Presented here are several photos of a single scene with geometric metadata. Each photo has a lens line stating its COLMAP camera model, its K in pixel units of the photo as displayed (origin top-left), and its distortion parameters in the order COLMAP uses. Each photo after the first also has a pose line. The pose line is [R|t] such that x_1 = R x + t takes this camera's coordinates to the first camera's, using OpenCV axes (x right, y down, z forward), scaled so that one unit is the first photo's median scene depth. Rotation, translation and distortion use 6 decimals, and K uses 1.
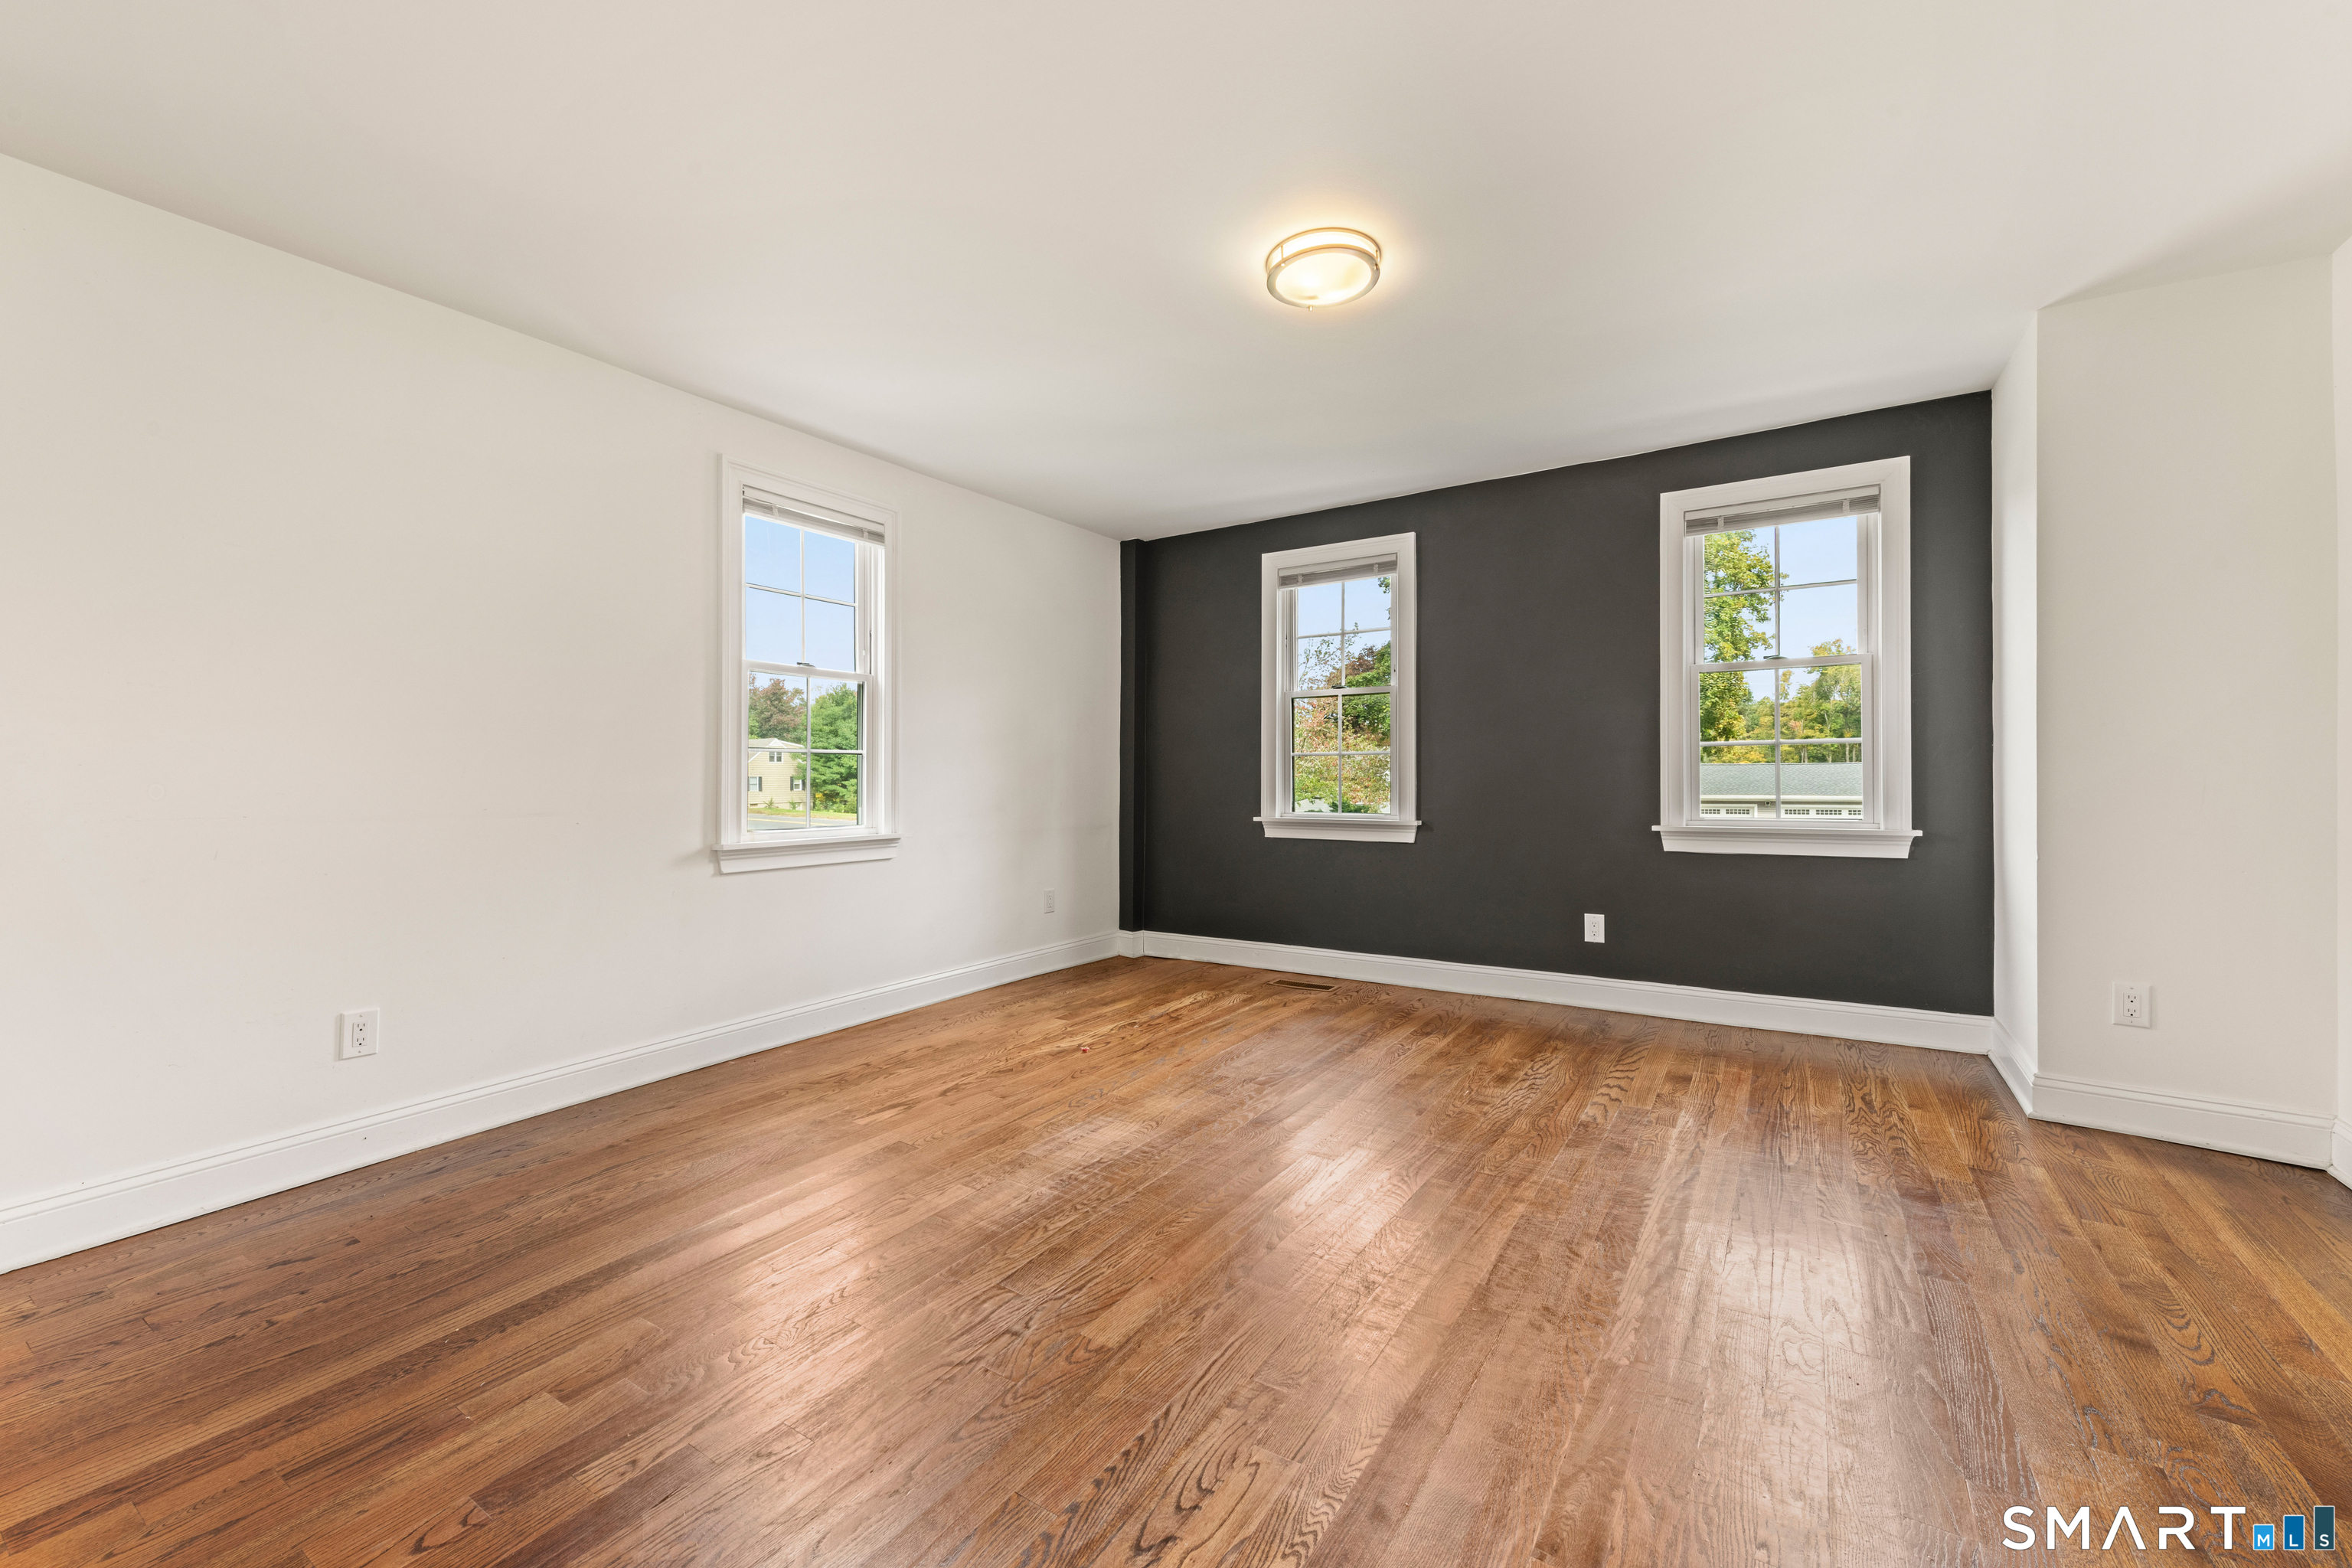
lens RADIAL K [[924.2, 0, 1176.0], [0, 924.2, 784.0], [0, 0, 1]] dist [0.016510, -0.003566]
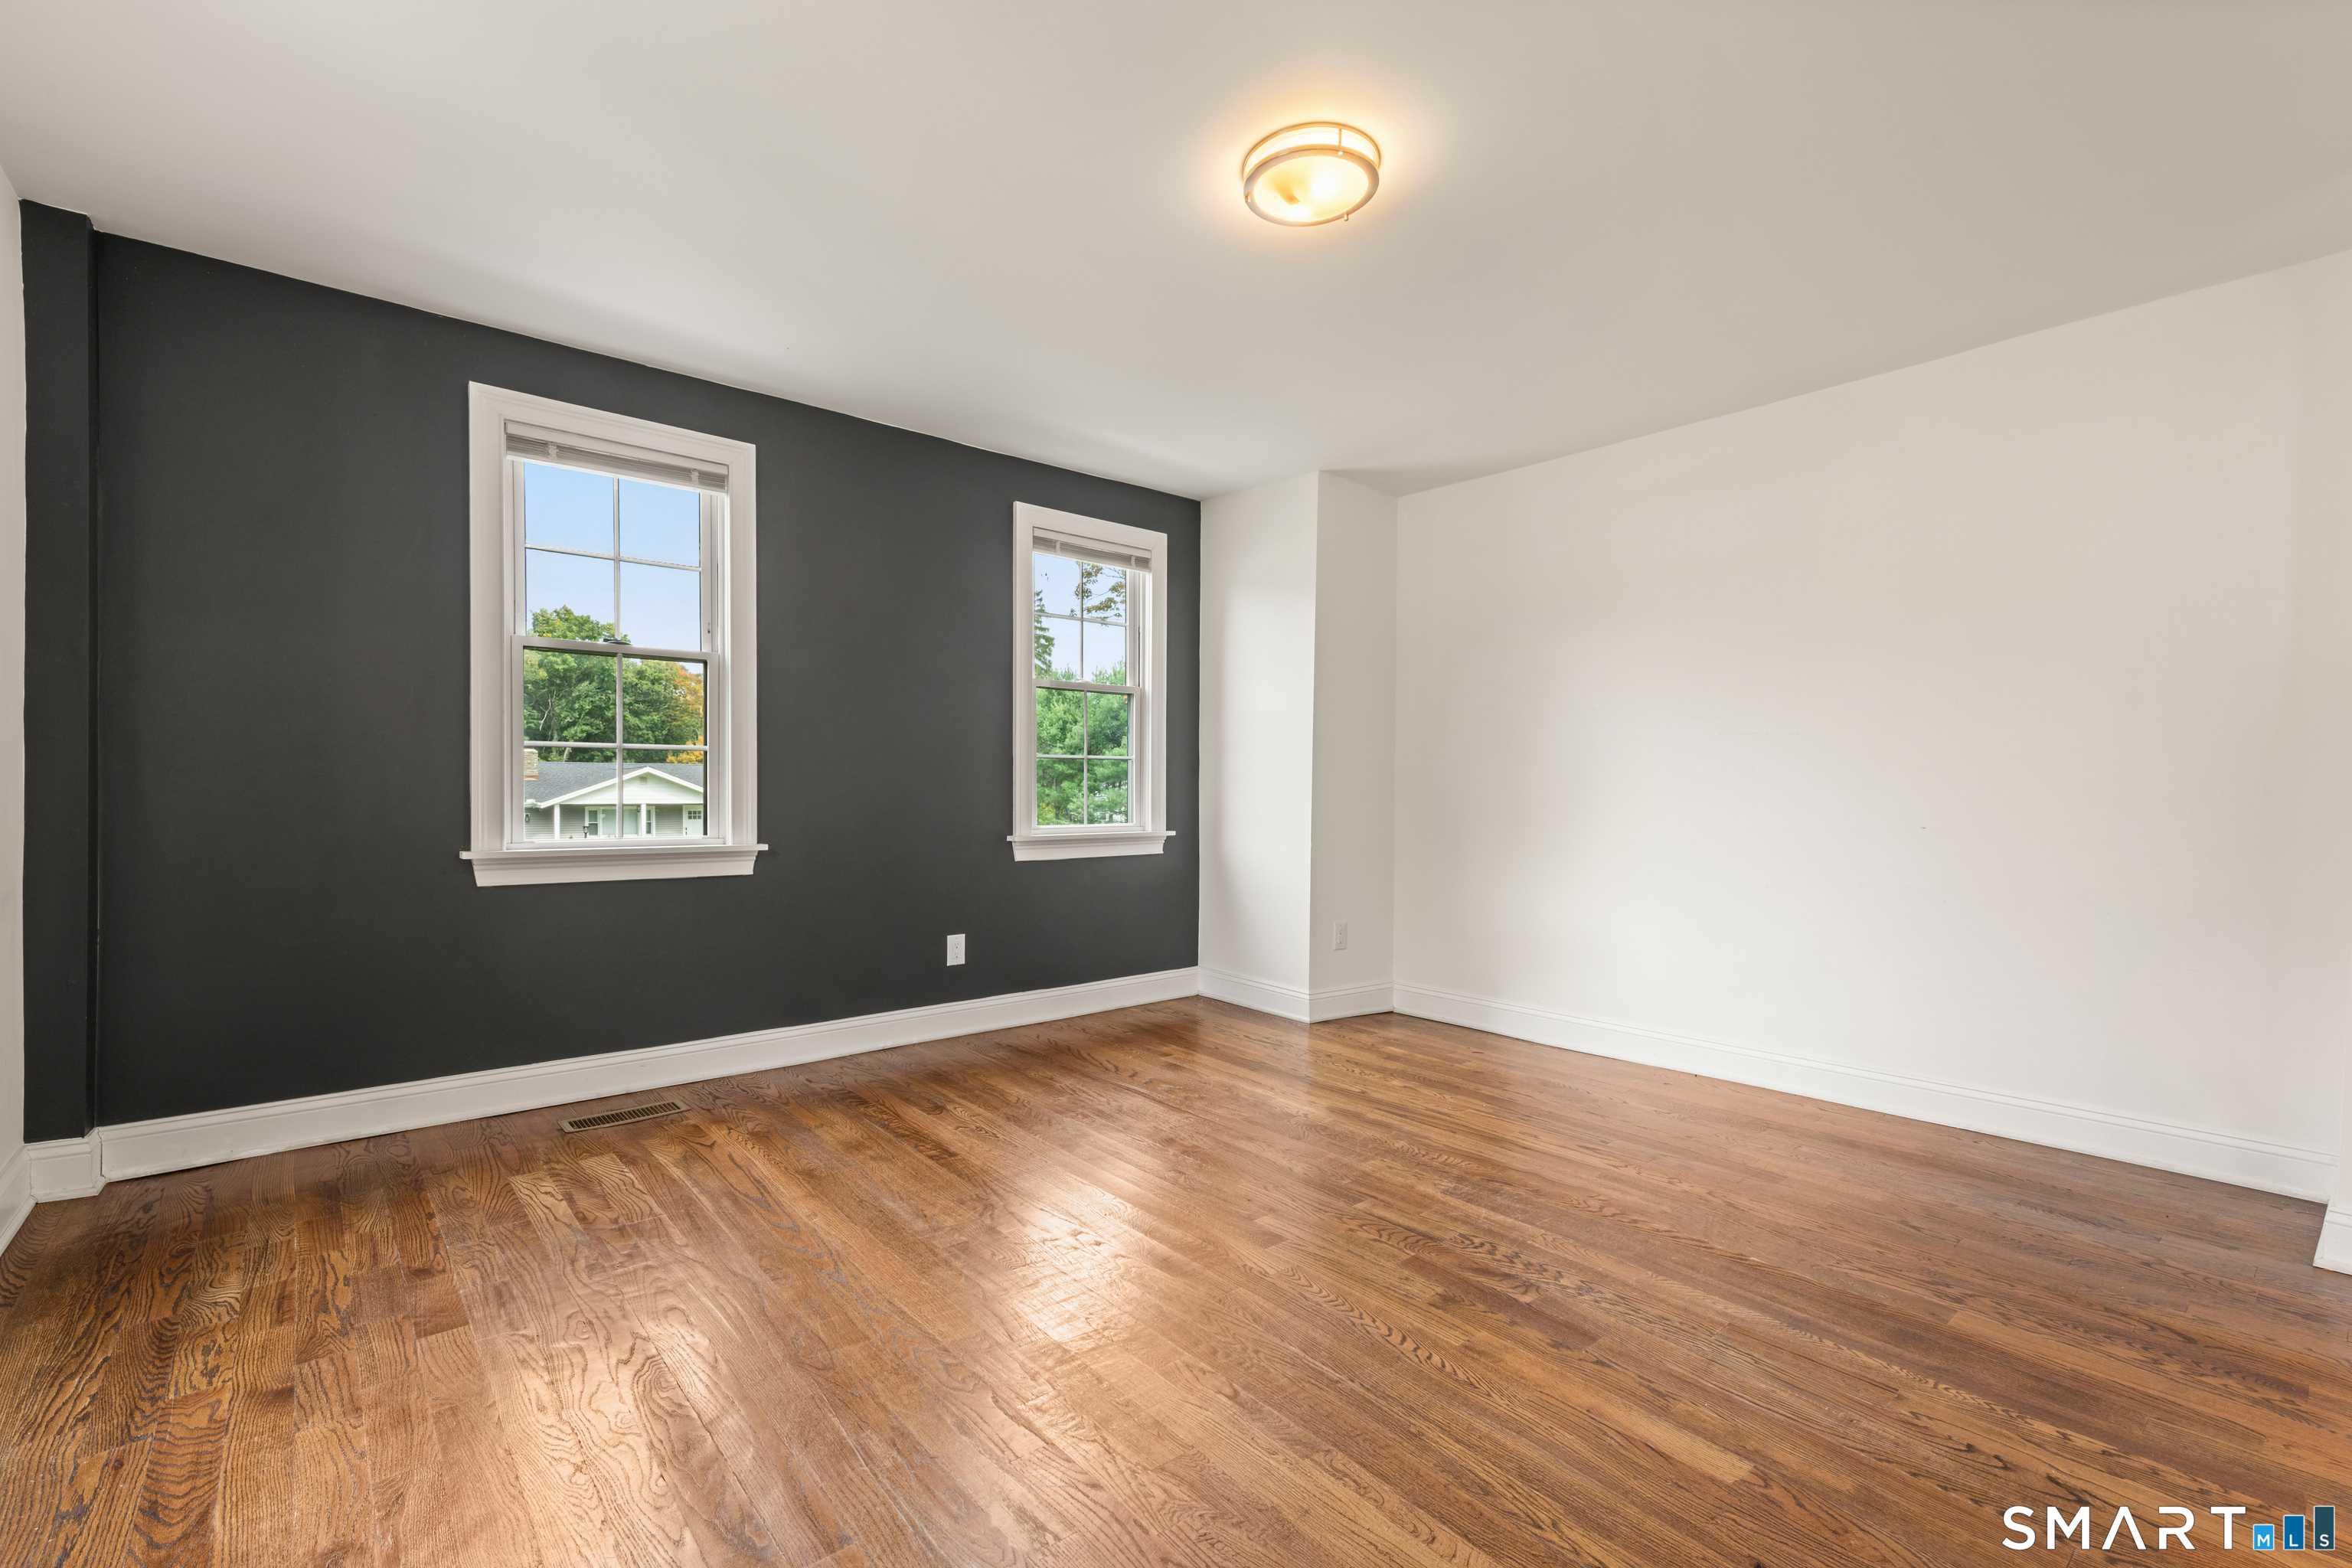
lens RADIAL K [[1024.5, 0, 1143.9], [0, 1024.5, 793.1], [0, 0, 1]] dist [0.017934, -0.000169]
pose [[0.312293, 0.009278, 0.949941, -0.453847], [0.002955, 0.999938, -0.010737, 0.011640], [-0.949981, 0.006160, 0.312246, 0.503769]]
